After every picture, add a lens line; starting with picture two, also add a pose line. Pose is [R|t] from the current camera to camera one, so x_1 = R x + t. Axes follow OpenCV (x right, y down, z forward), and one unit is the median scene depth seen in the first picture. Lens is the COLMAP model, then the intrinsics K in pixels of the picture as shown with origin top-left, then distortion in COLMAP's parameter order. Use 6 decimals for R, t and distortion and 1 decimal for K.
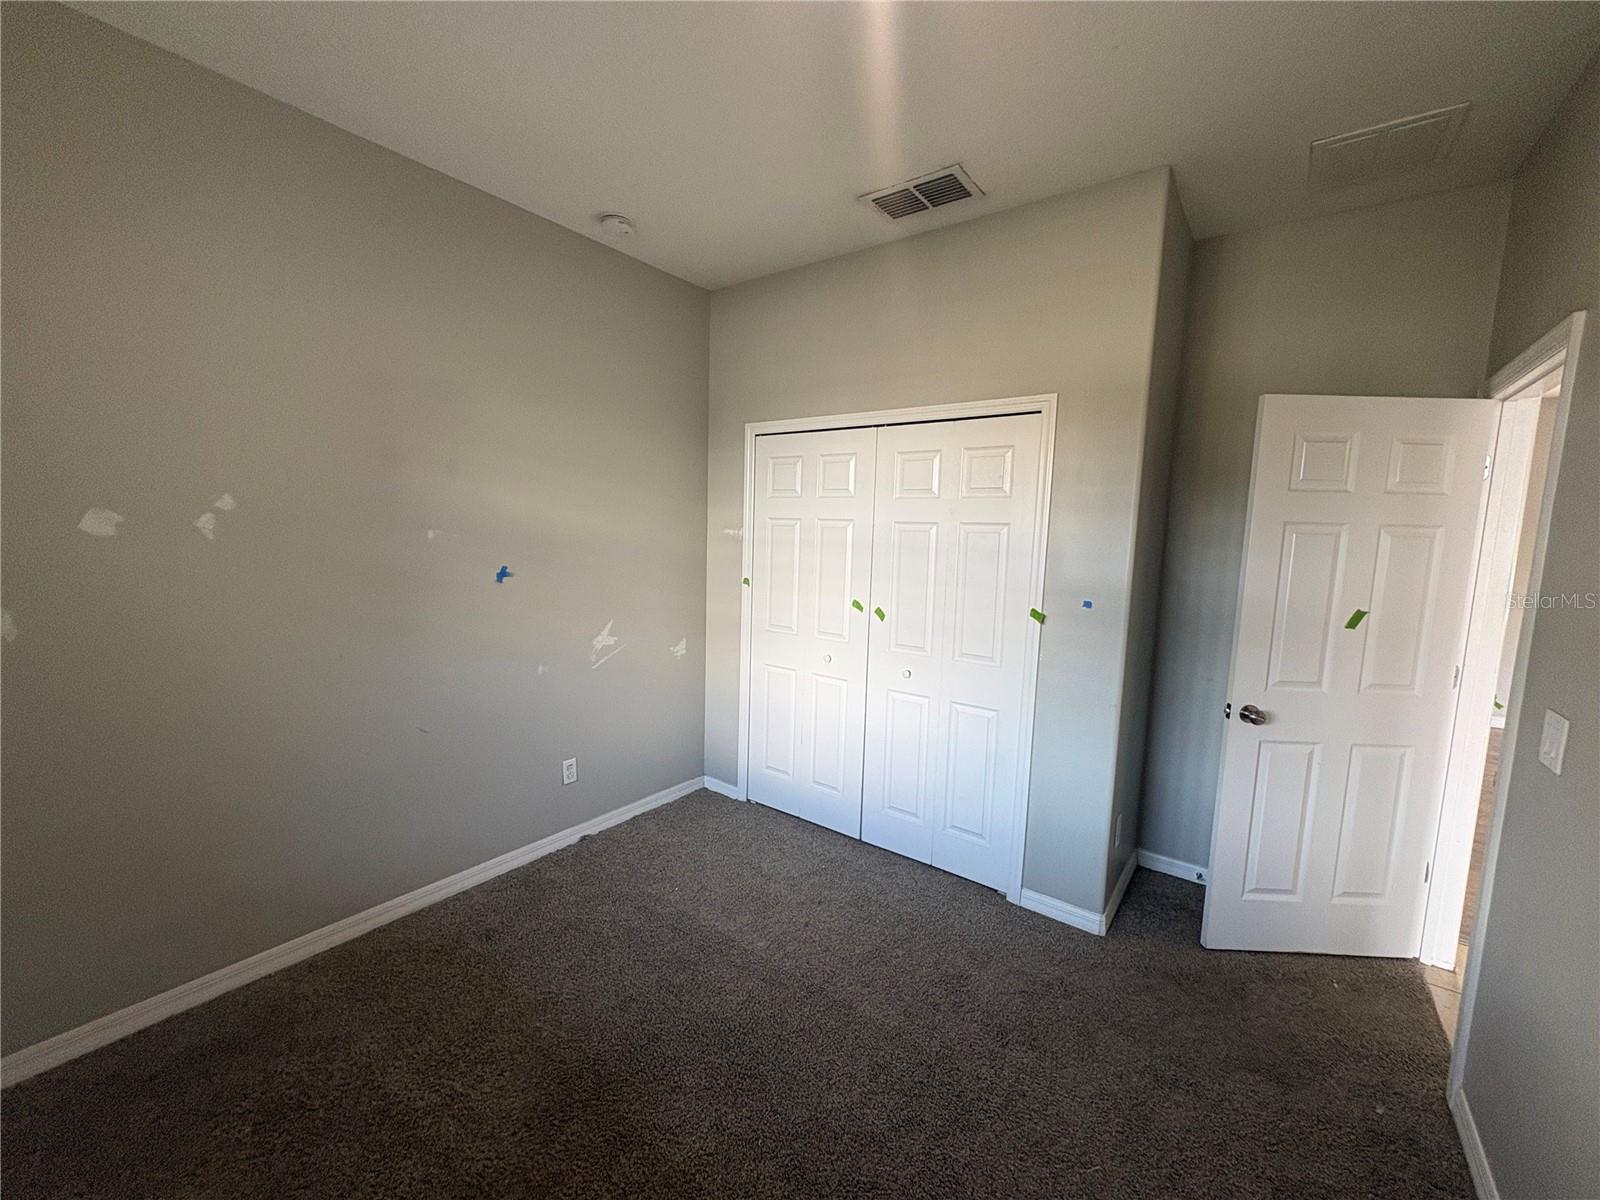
lens RADIAL K [[629.1, 0, 792.1], [0, 629.1, 597.4], [0, 0, 1]] dist [-0.000278, -0.000082]
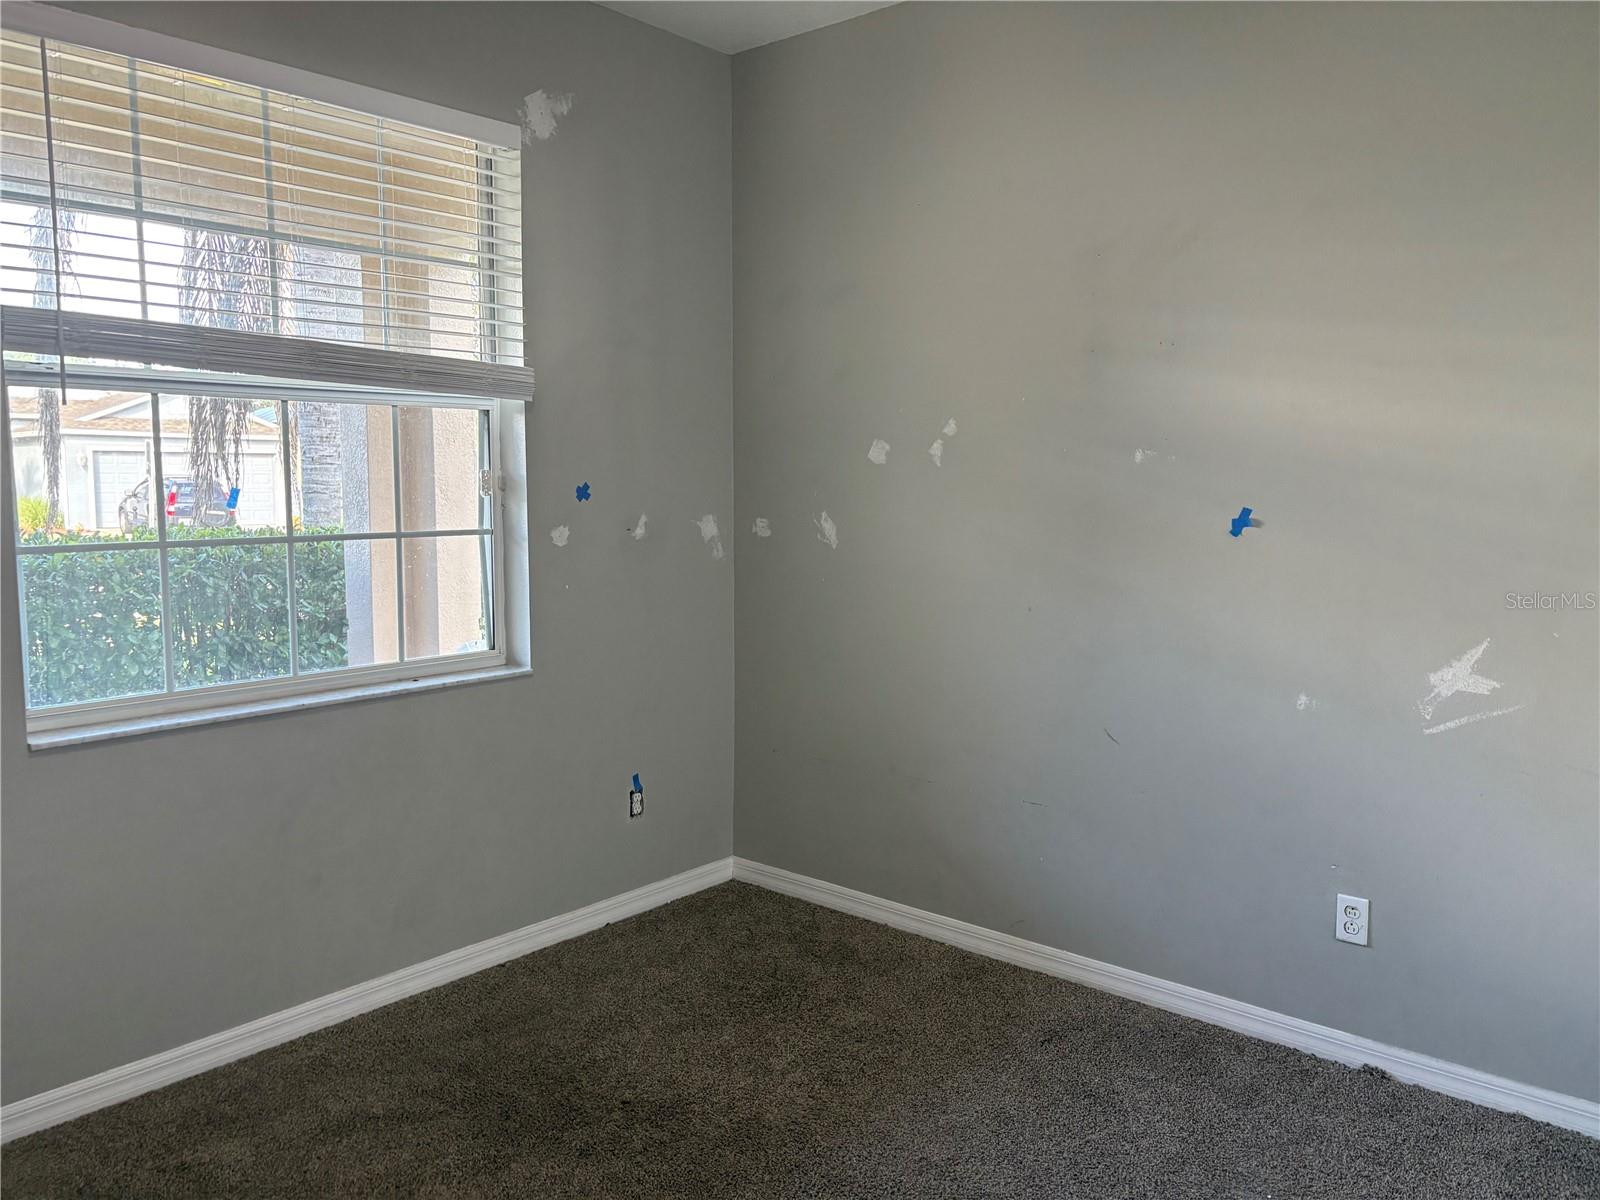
lens RADIAL K [[1211.0, 0, 798.1], [0, 1211.0, 604.2], [0, 0, 1]] dist [0.028478, -0.030541]
pose [[-0.061686, 0.081792, -0.994739, 0.717084], [-0.106236, 0.990437, 0.088026, -0.016395], [0.992426, 0.111107, -0.052407, 0.659088]]
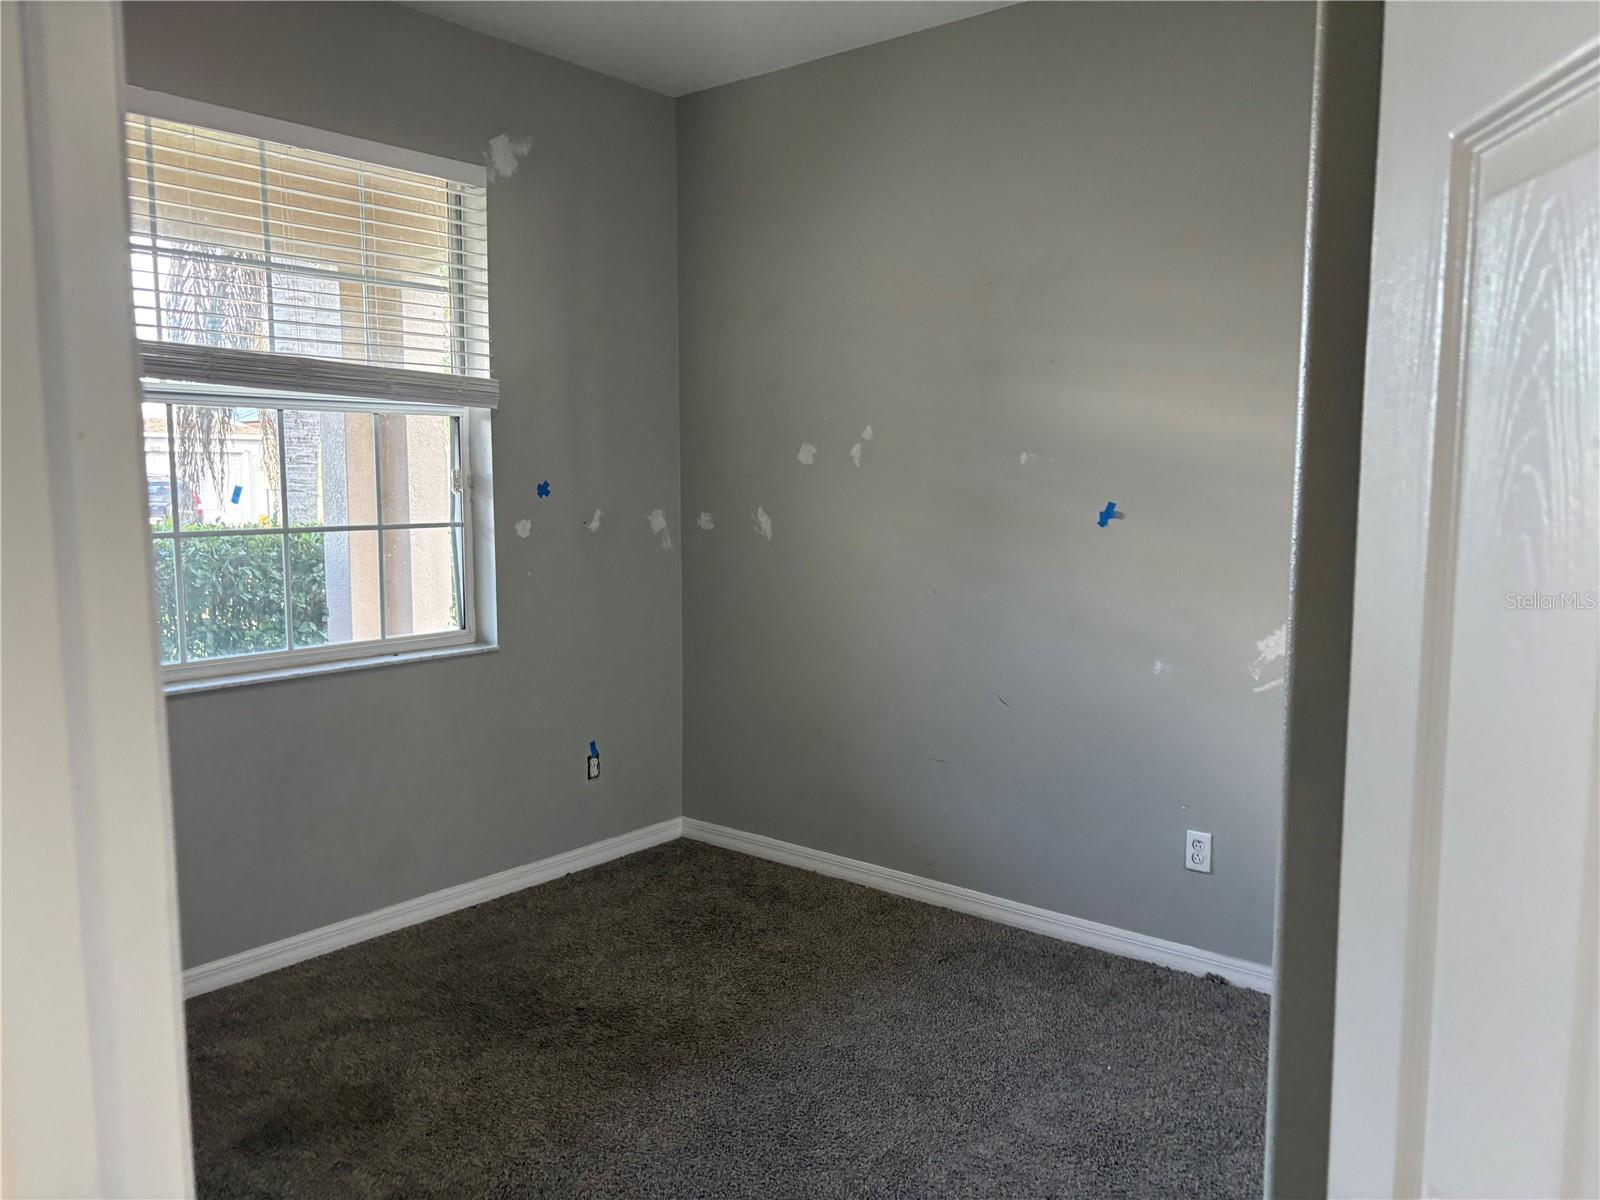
lens RADIAL K [[1211.0, 0, 796.9], [0, 1211.0, 610.4], [0, 0, 1]] dist [0.028478, -0.030541]
pose [[-0.039555, 0.089116, -0.995236, 0.901042], [-0.104550, 0.990179, 0.092818, -0.020421], [0.993733, 0.107723, -0.029849, 0.716540]]
